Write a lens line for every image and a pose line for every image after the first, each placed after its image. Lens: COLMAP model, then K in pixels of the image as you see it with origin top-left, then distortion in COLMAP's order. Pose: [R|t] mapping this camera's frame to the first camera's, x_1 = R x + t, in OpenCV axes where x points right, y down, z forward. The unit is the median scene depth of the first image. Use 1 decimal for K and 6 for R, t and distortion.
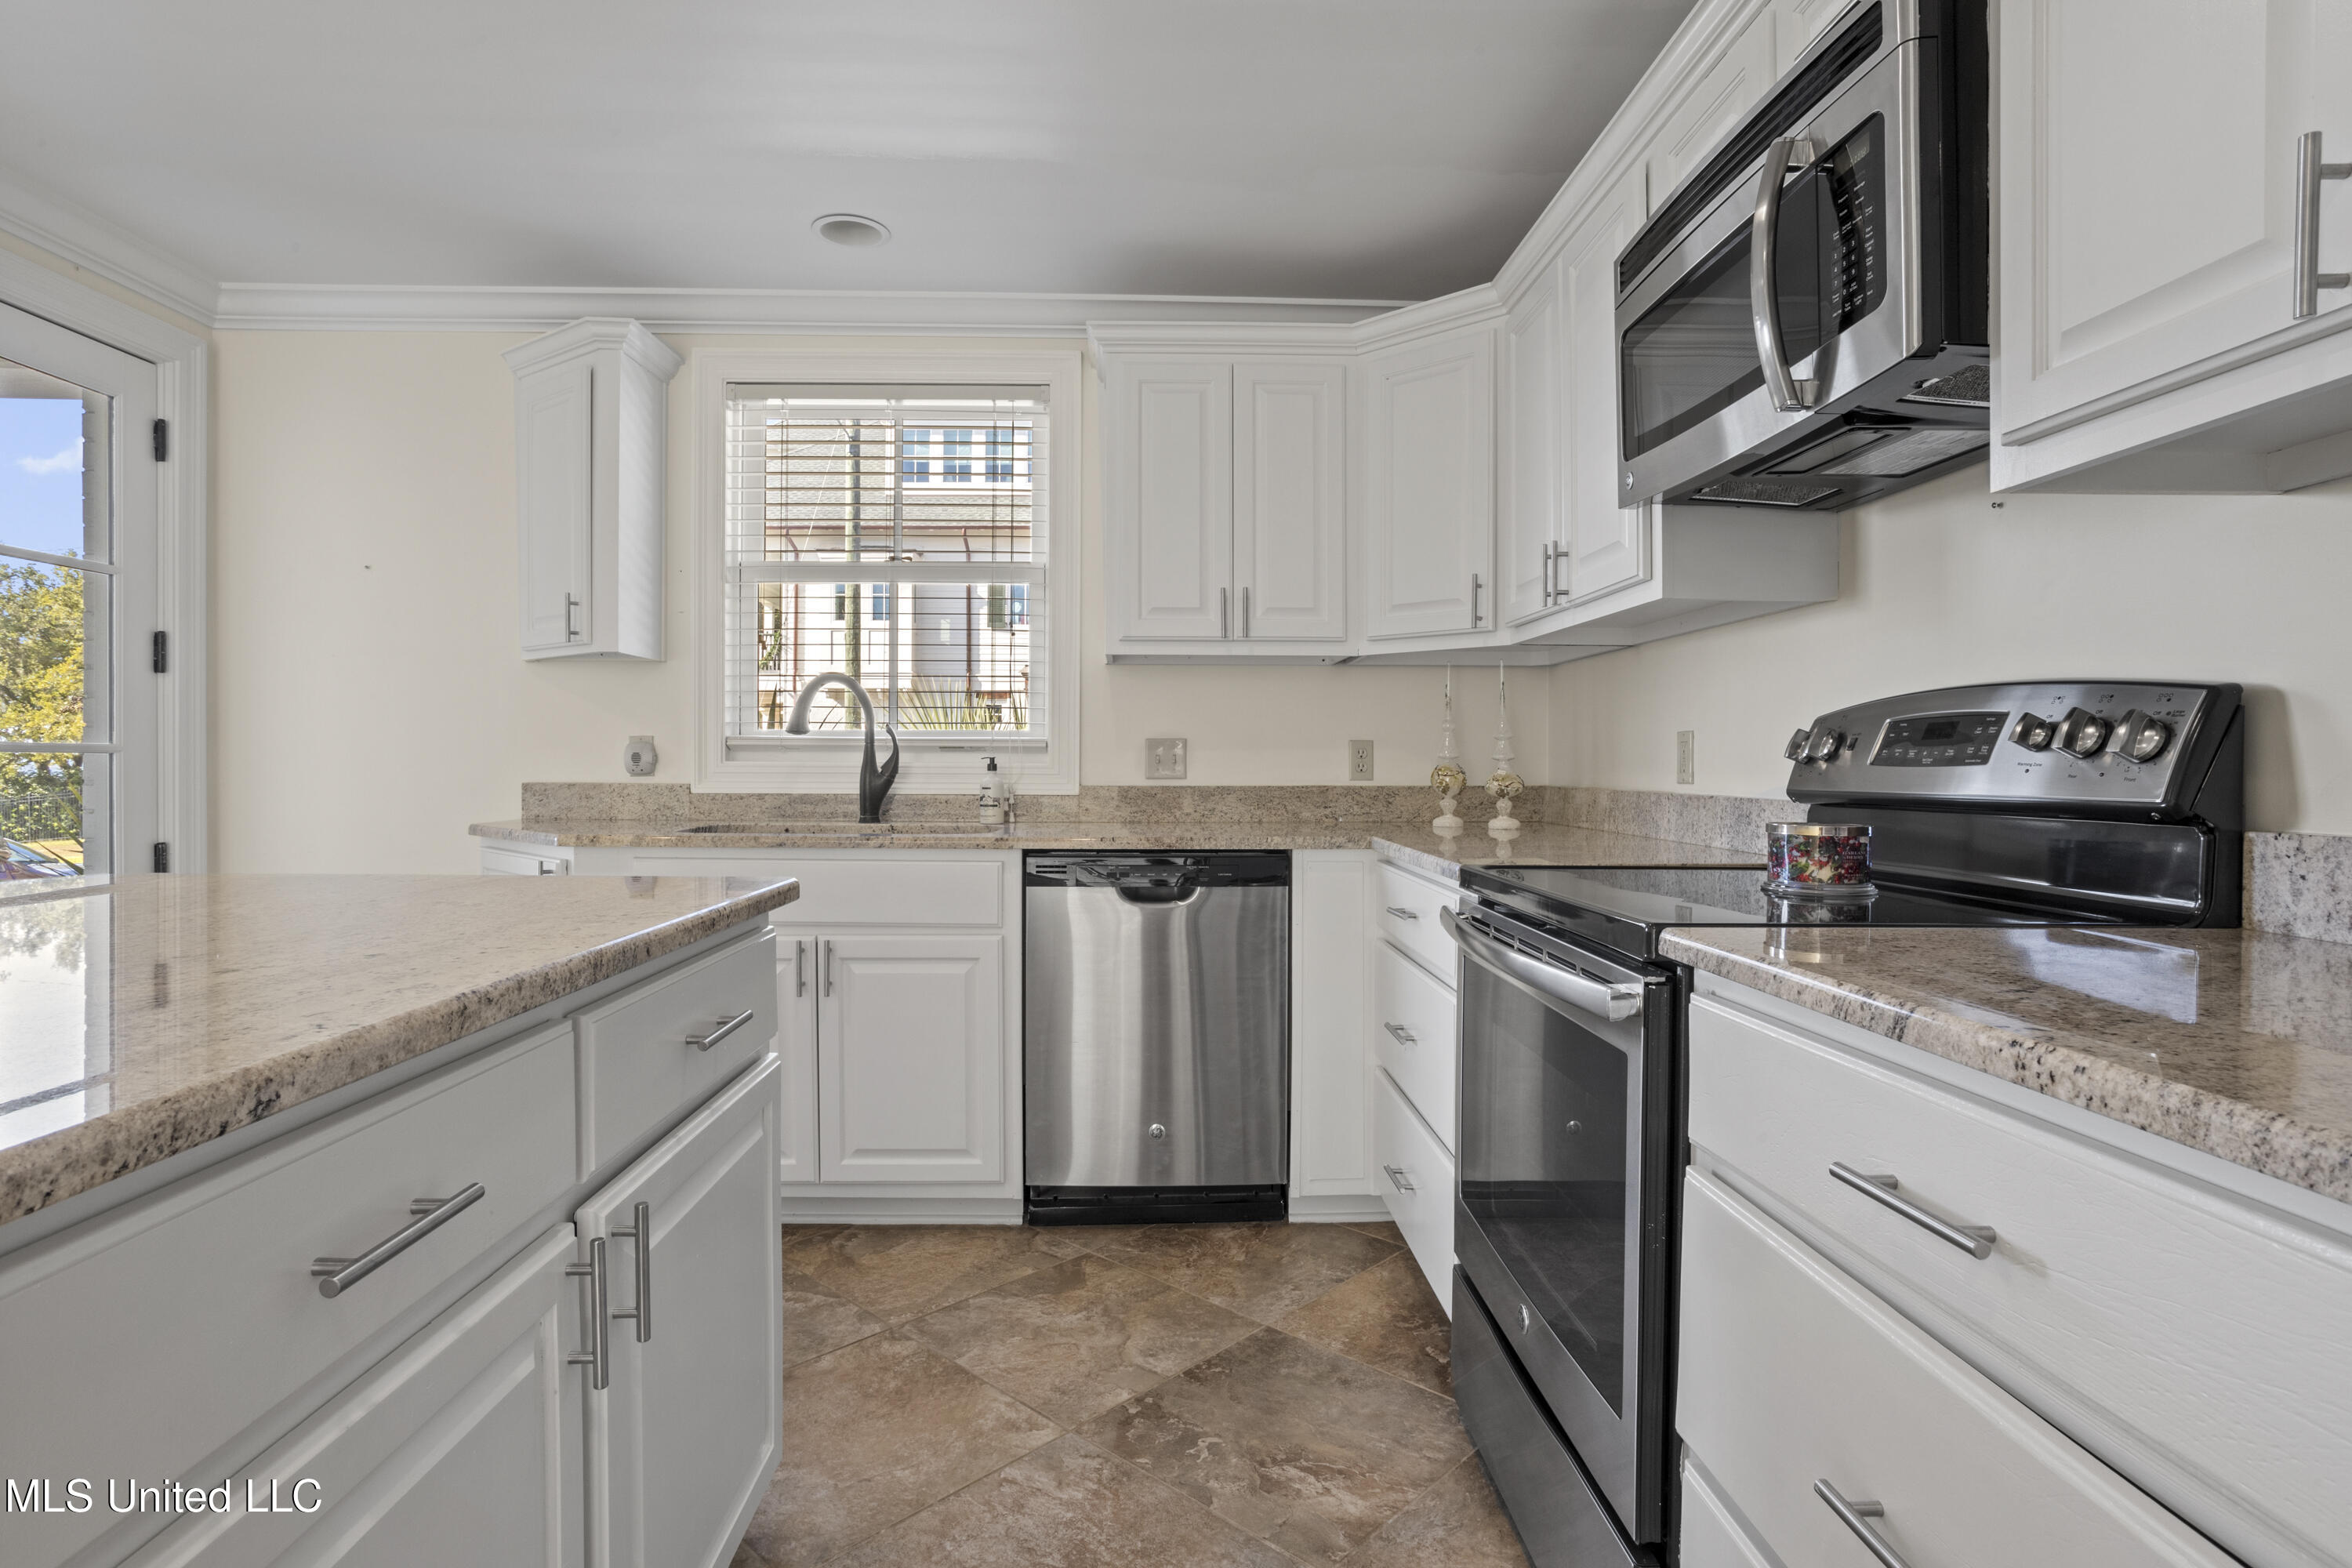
lens RADIAL K [[1190.2, 0, 1175.1], [0, 1190.2, 769.6], [0, 0, 1]] dist [-0.033553, 0.001805]
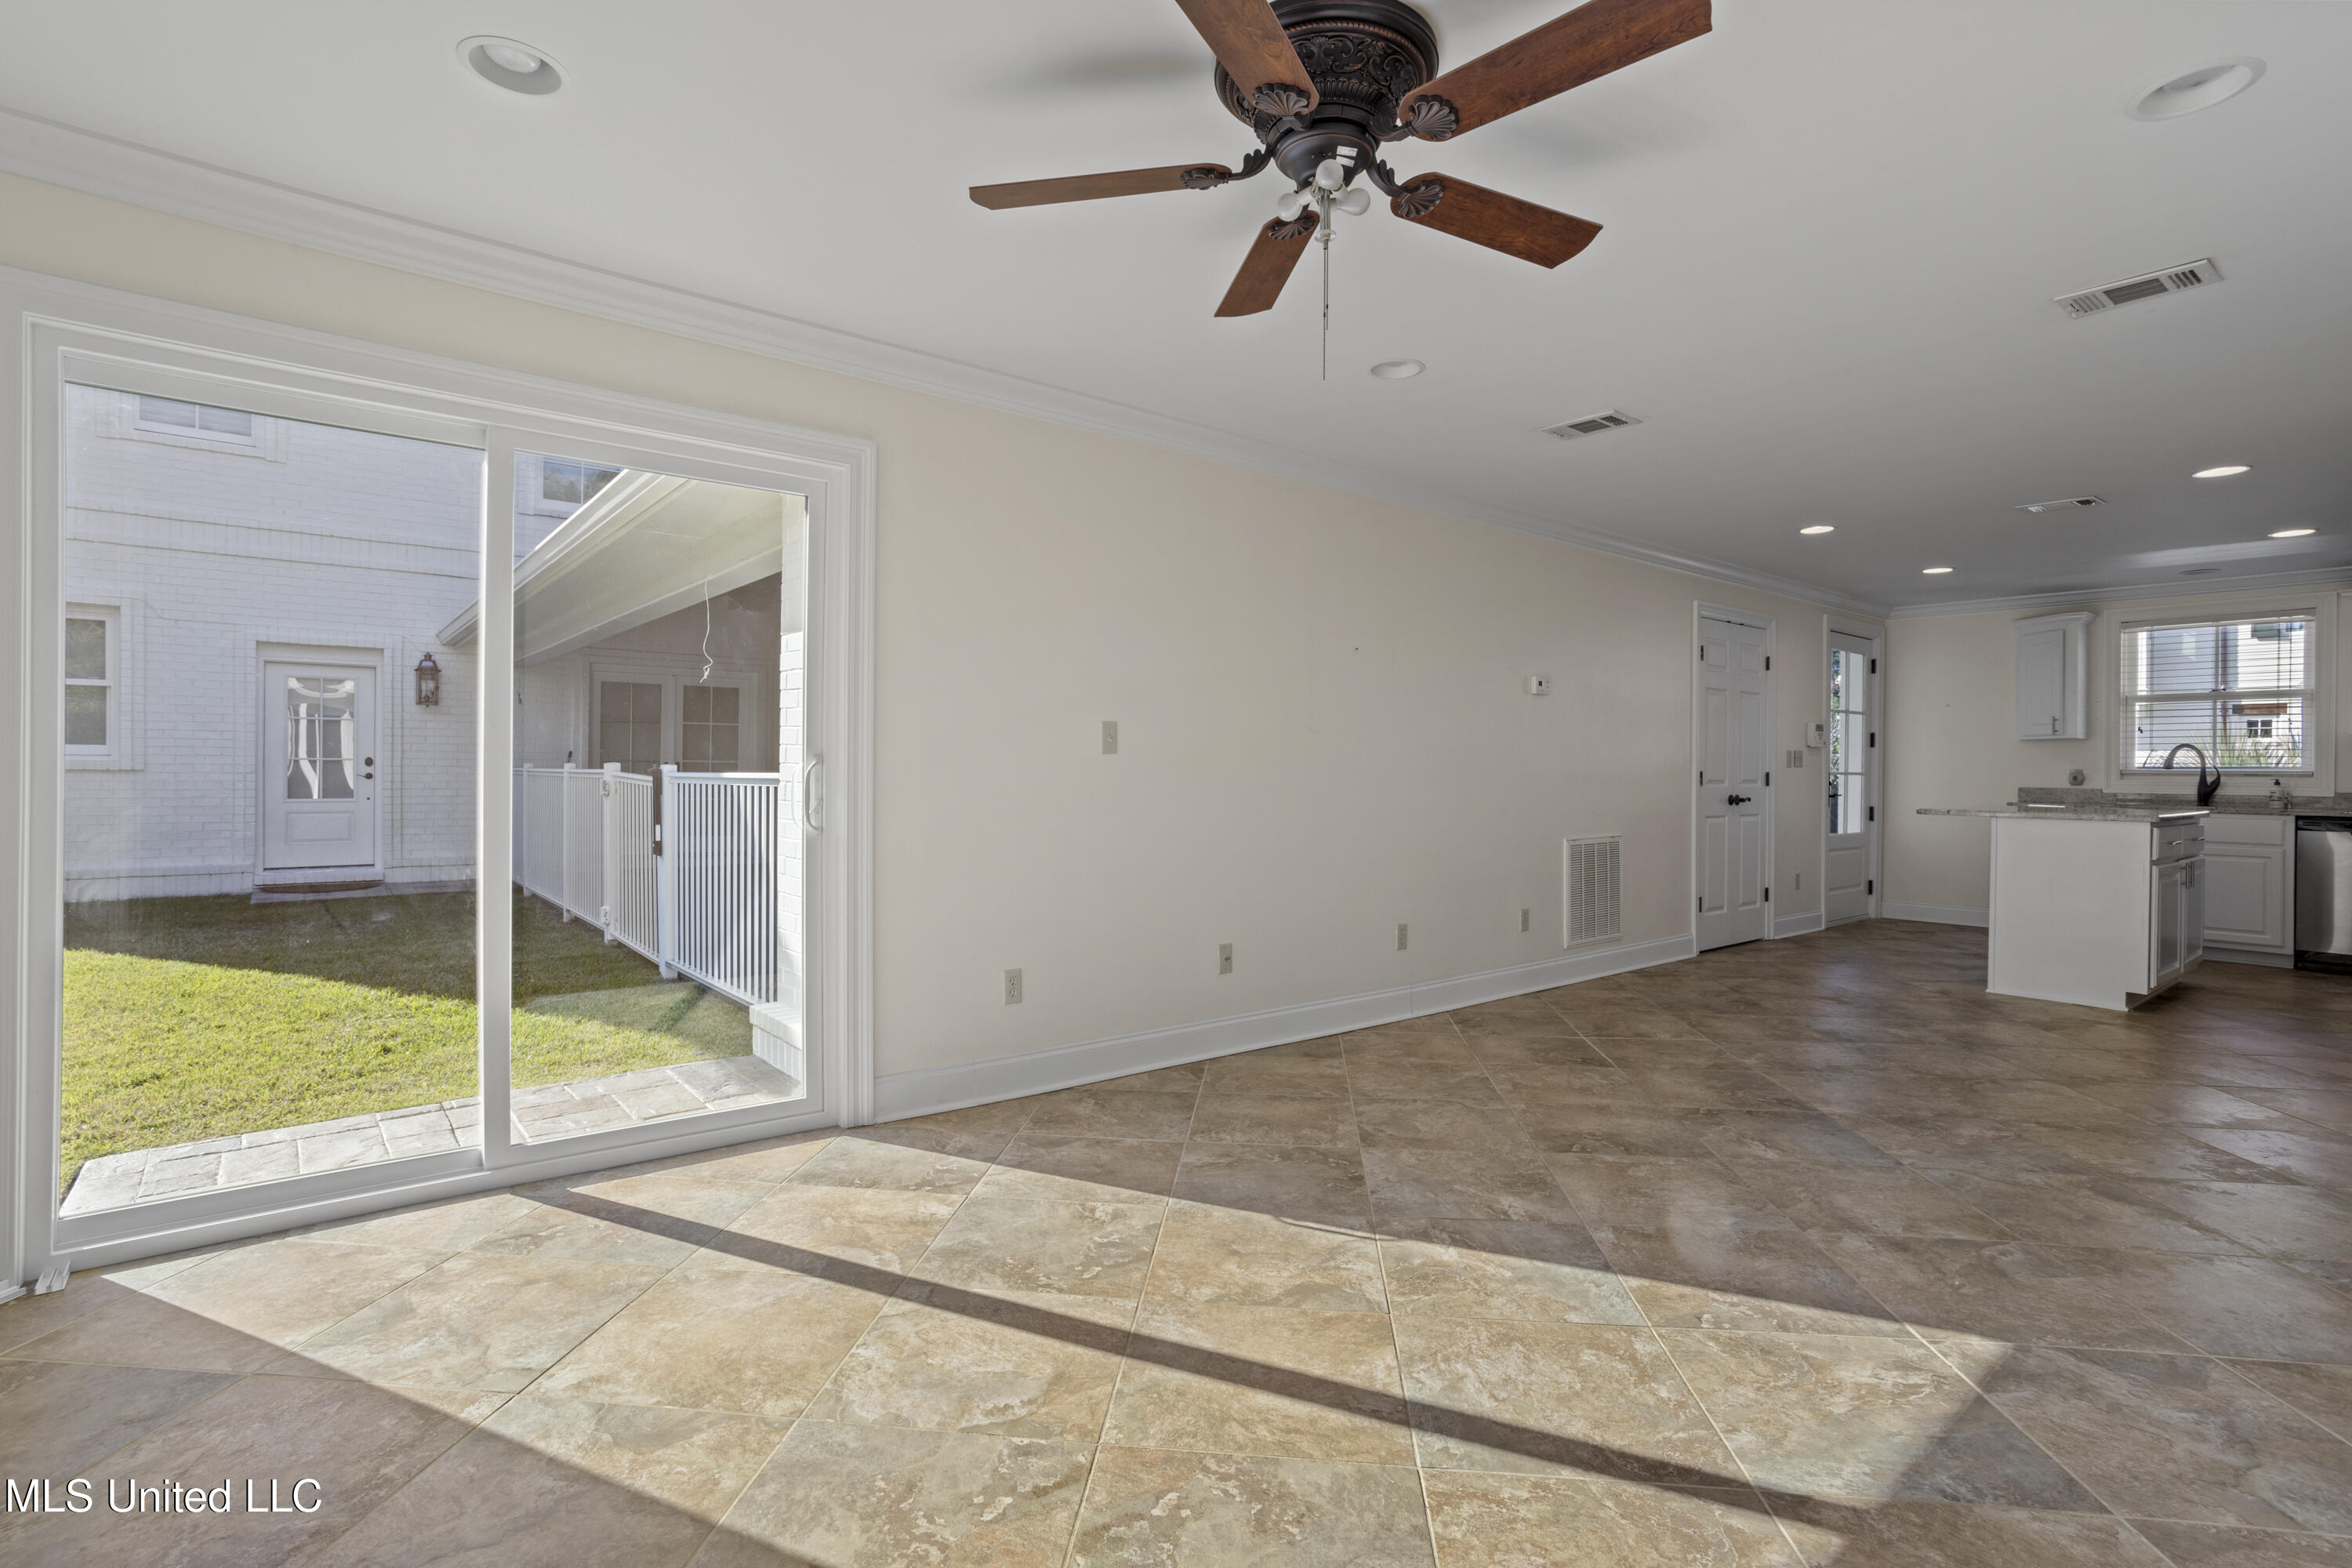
lens RADIAL K [[1124.6, 0, 1152.6], [0, 1124.6, 775.3], [0, 0, 1]] dist [-0.032922, 0.017582]
pose [[0.592965, 0.005113, -0.805212, 0.332916], [-0.011070, 0.999937, -0.001803, 0.012481], [0.805152, 0.009983, 0.592984, -2.398425]]
